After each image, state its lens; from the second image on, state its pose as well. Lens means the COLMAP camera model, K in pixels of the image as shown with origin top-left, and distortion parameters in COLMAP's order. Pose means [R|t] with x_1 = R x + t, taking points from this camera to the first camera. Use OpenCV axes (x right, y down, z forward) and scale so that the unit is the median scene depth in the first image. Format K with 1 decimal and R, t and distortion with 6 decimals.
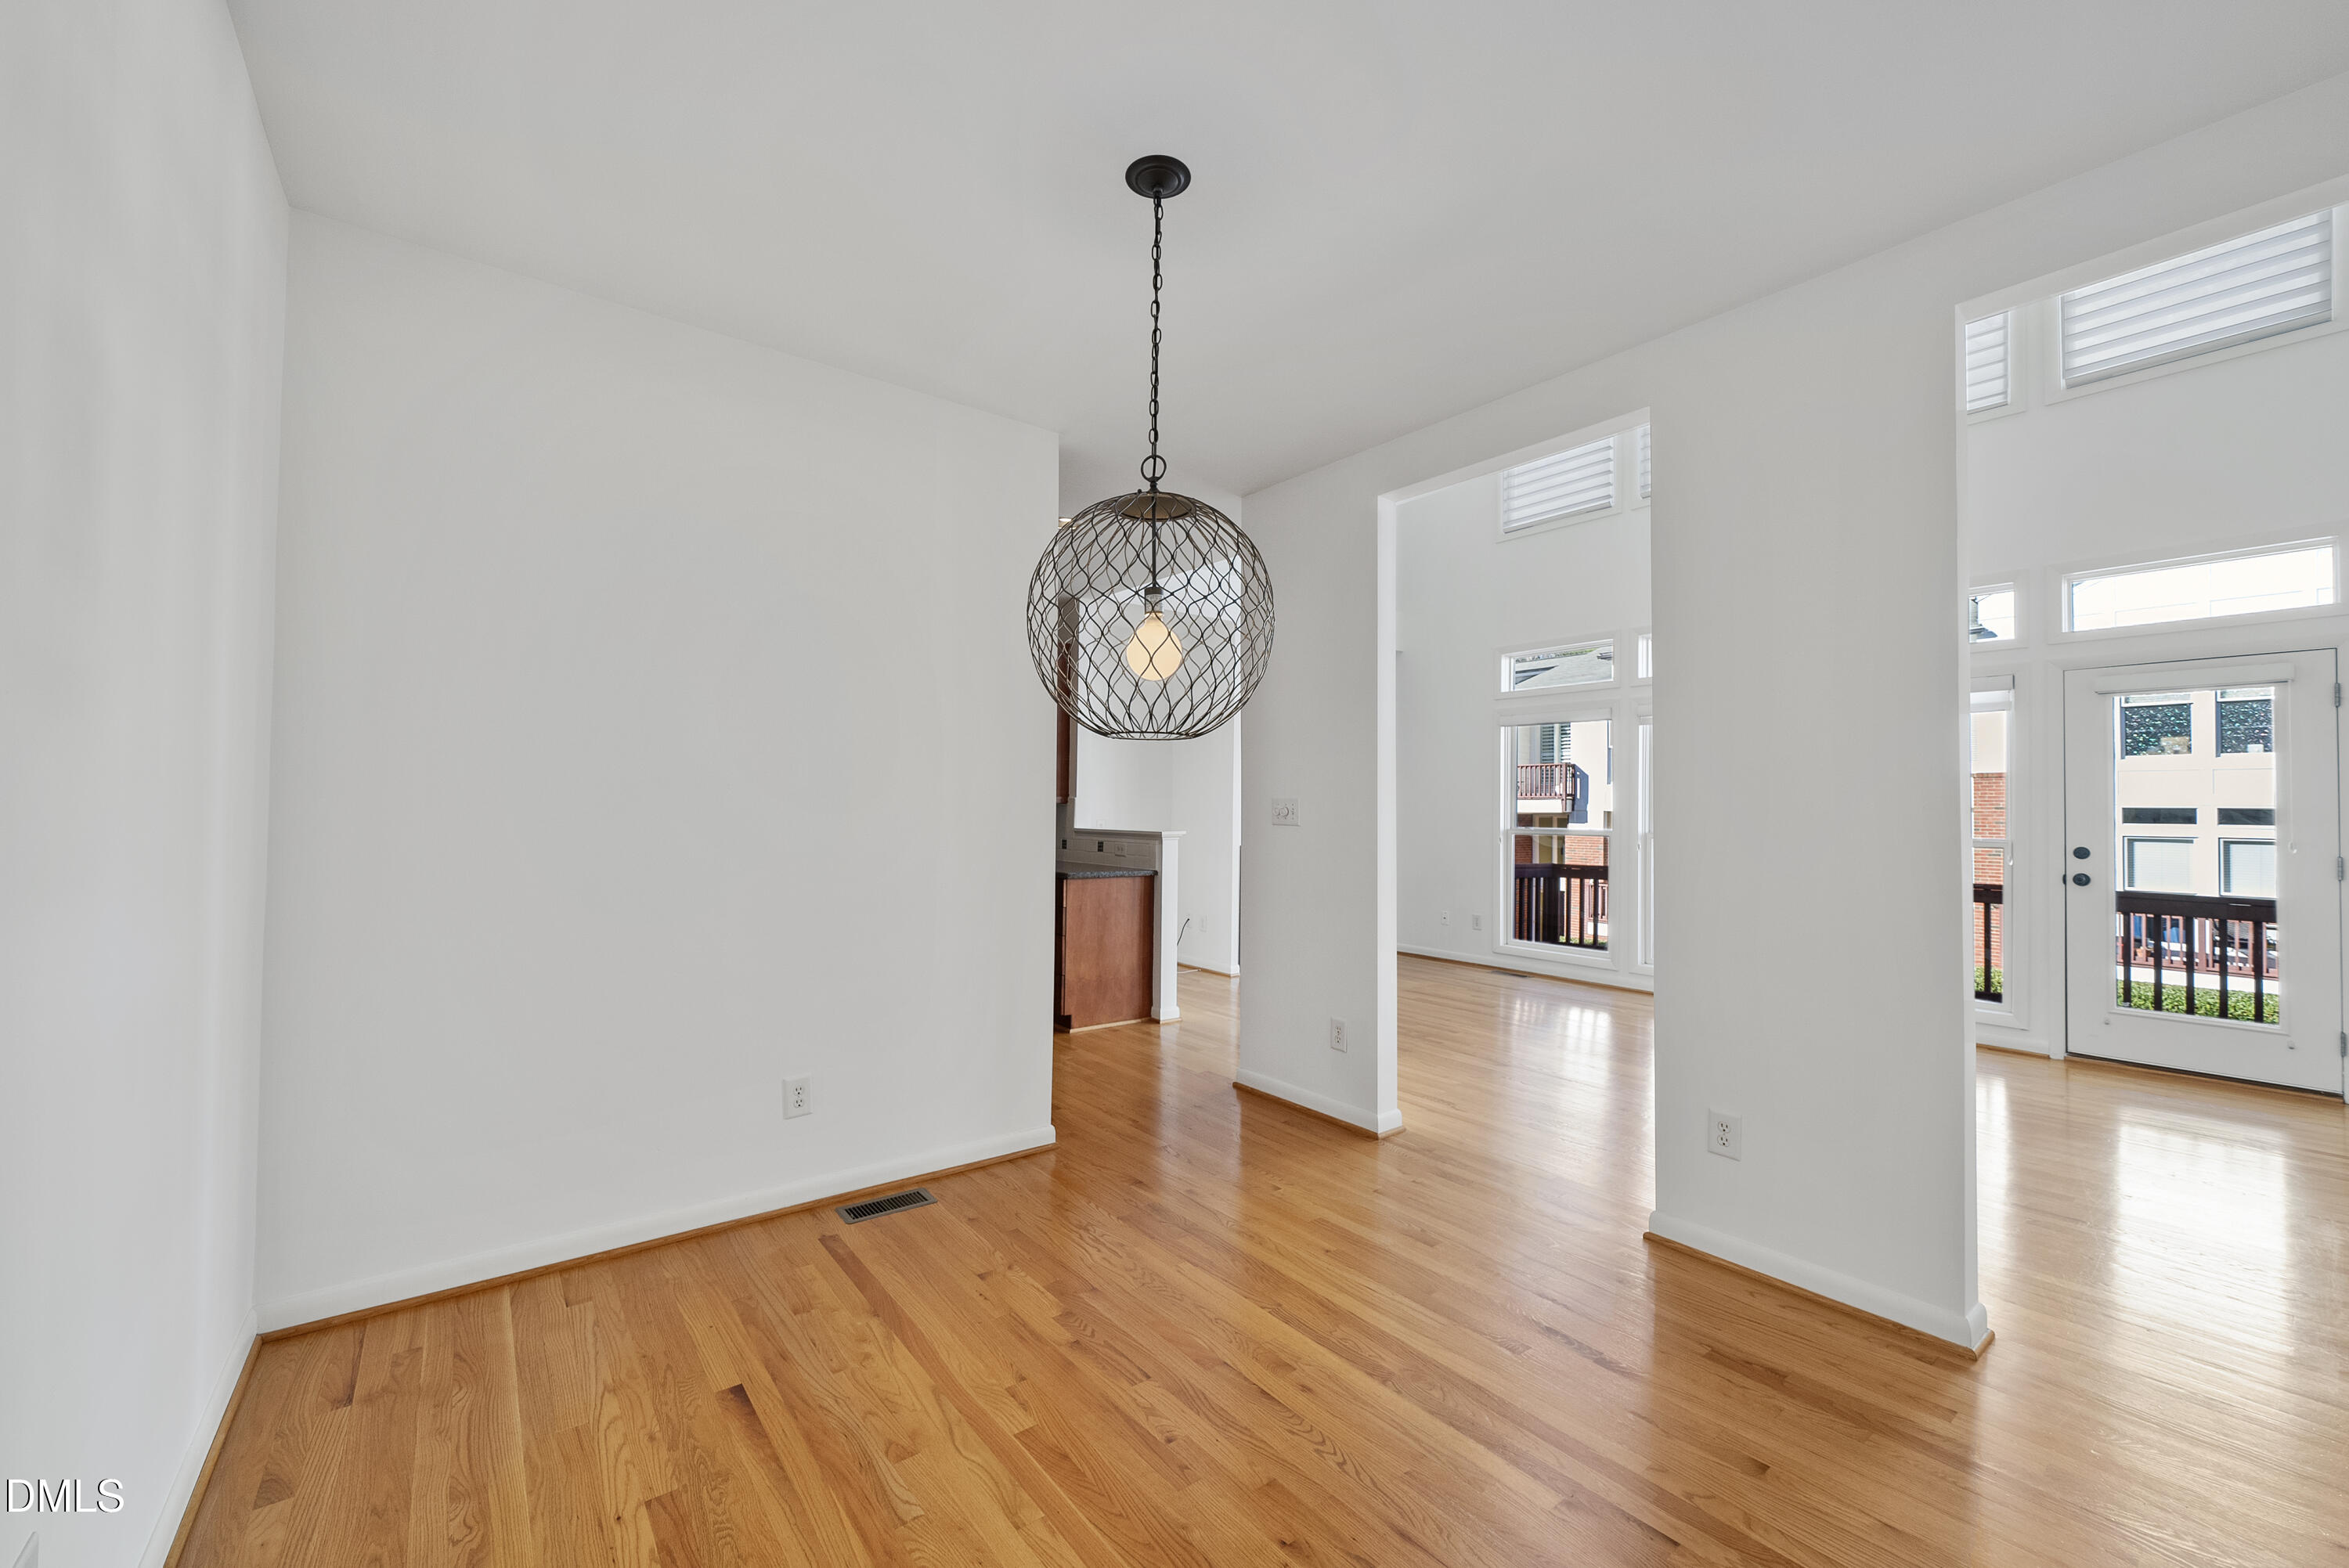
lens RADIAL K [[924.8, 0, 1176.0], [0, 924.8, 784.2], [0, 0, 1]] dist [-0.001877, 0.000441]
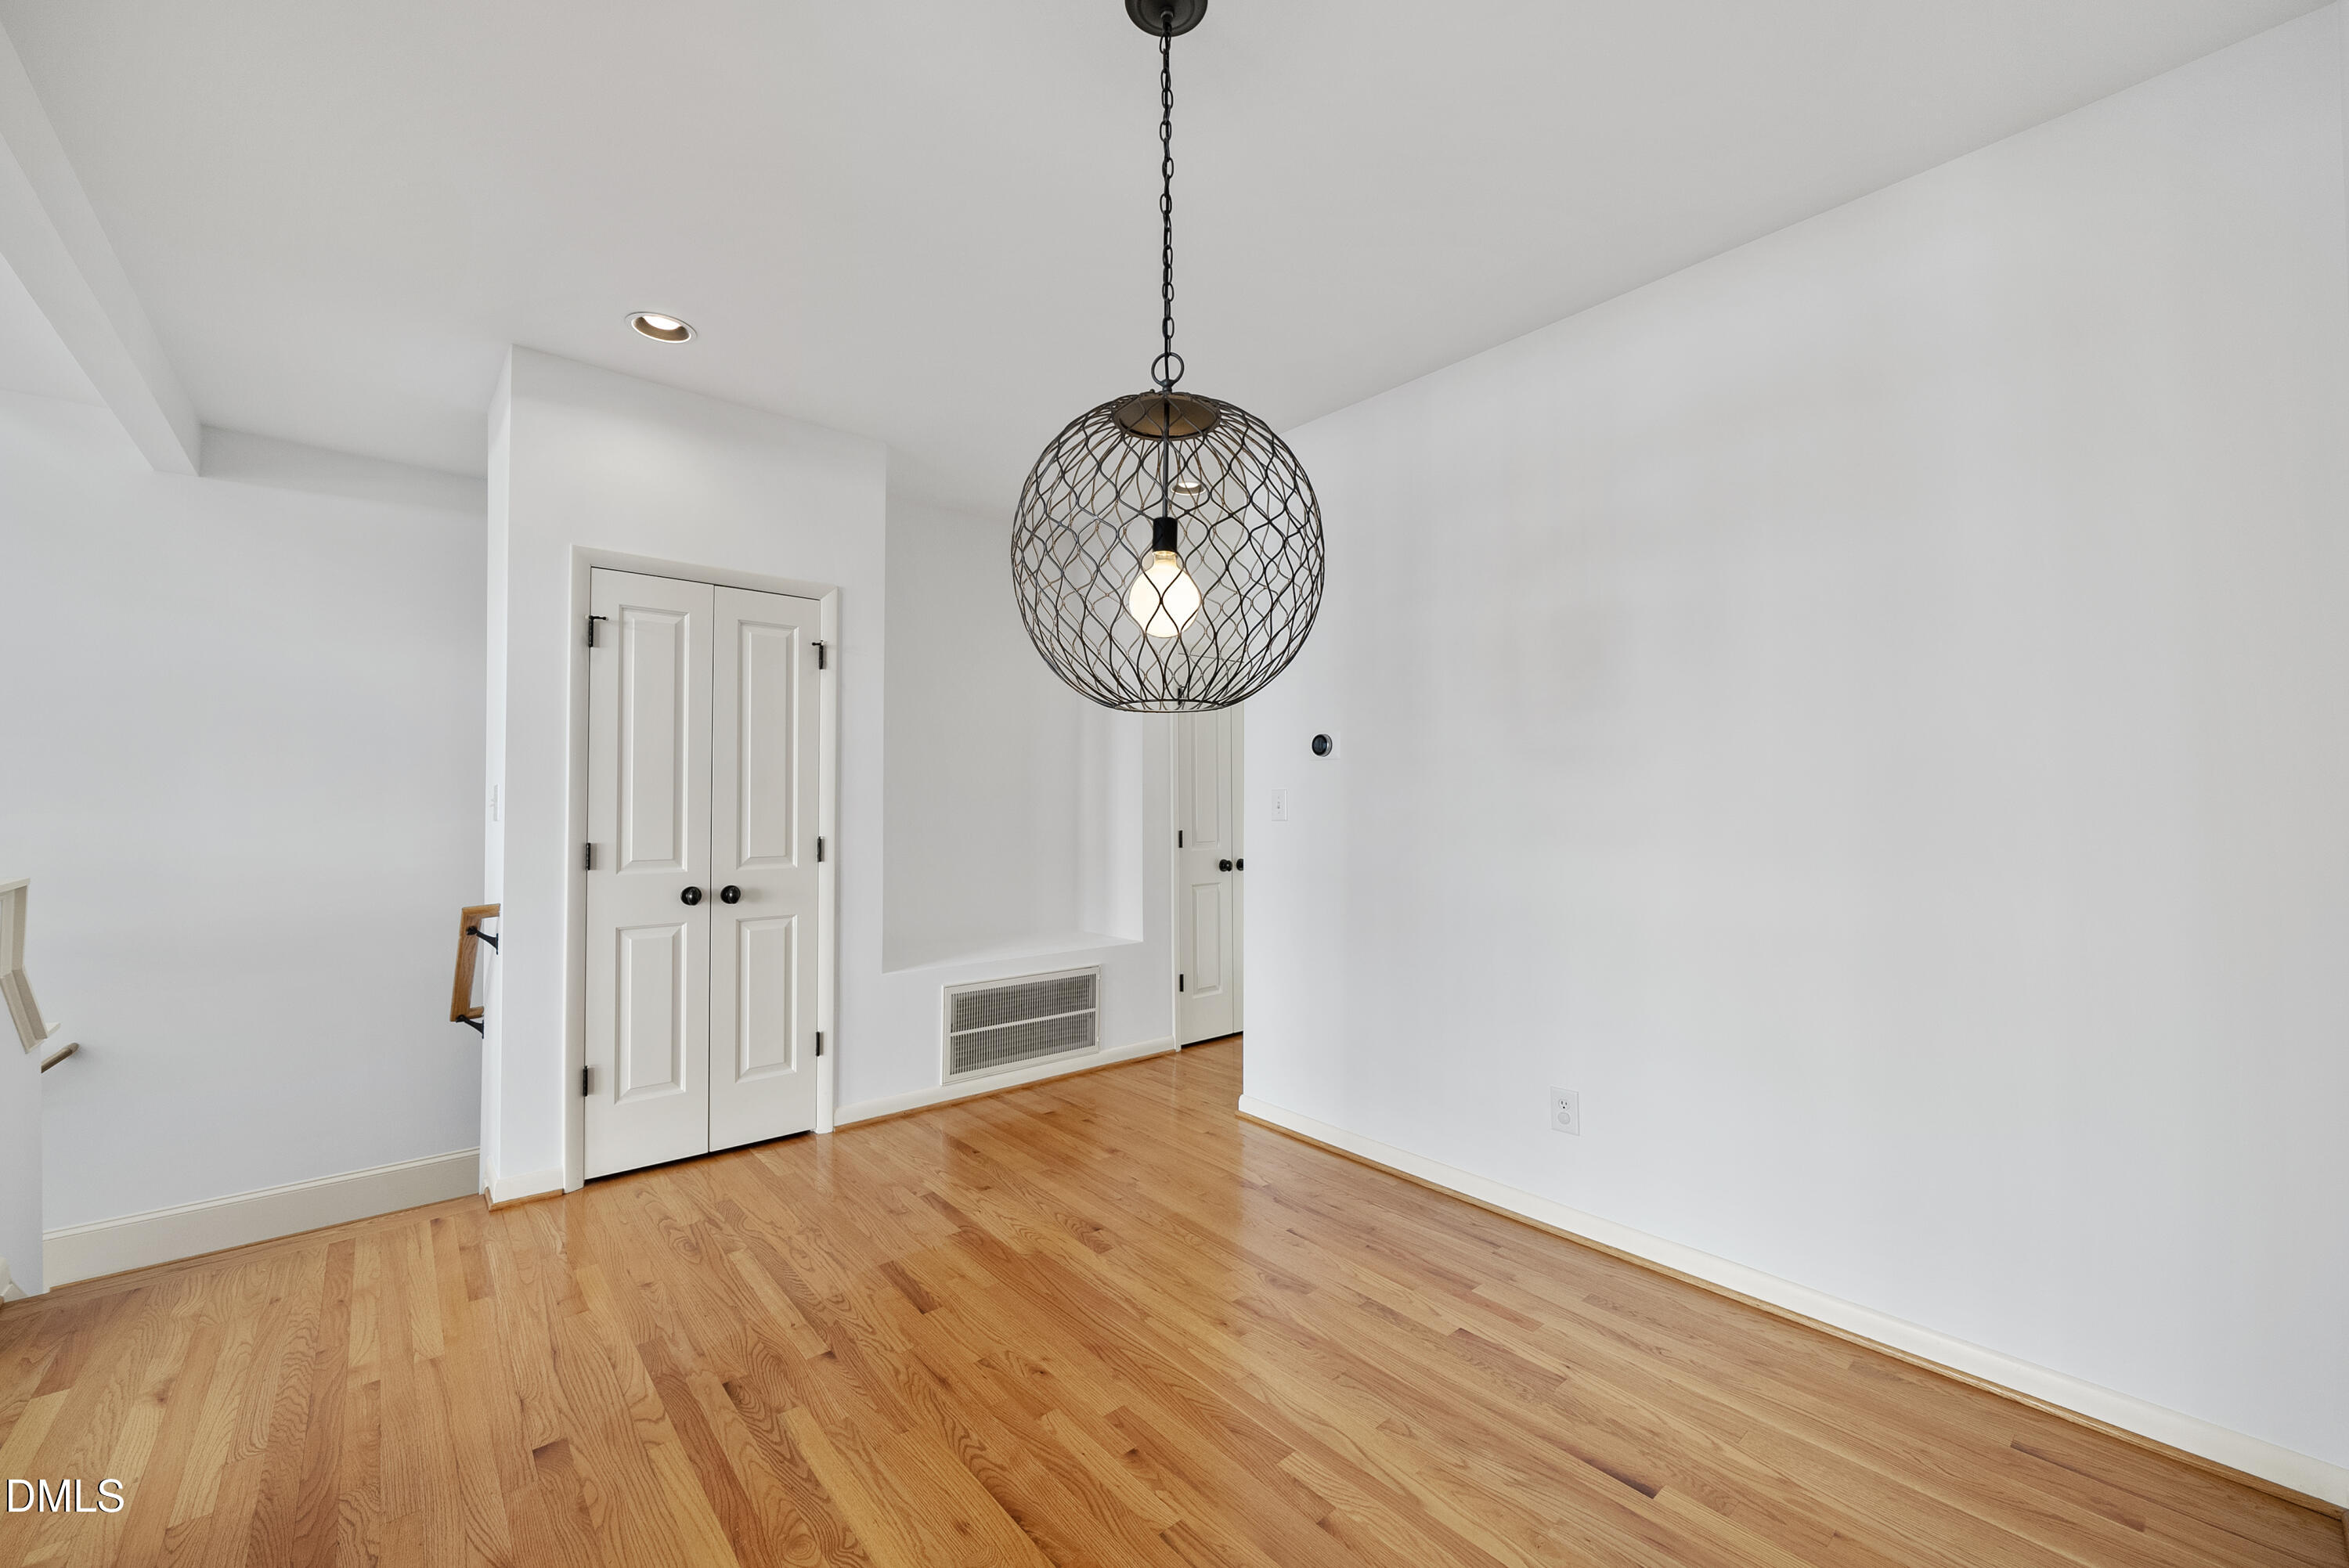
lens RADIAL K [[920.5, 0, 1155.2], [0, 920.5, 790.1], [0, 0, 1]] dist [-0.007146, 0.000202]
pose [[-0.999239, -0.012035, -0.037111, 0.004924], [-0.010448, 0.999035, -0.042667, 0.020543], [0.037588, -0.042247, -0.998400, 0.704860]]
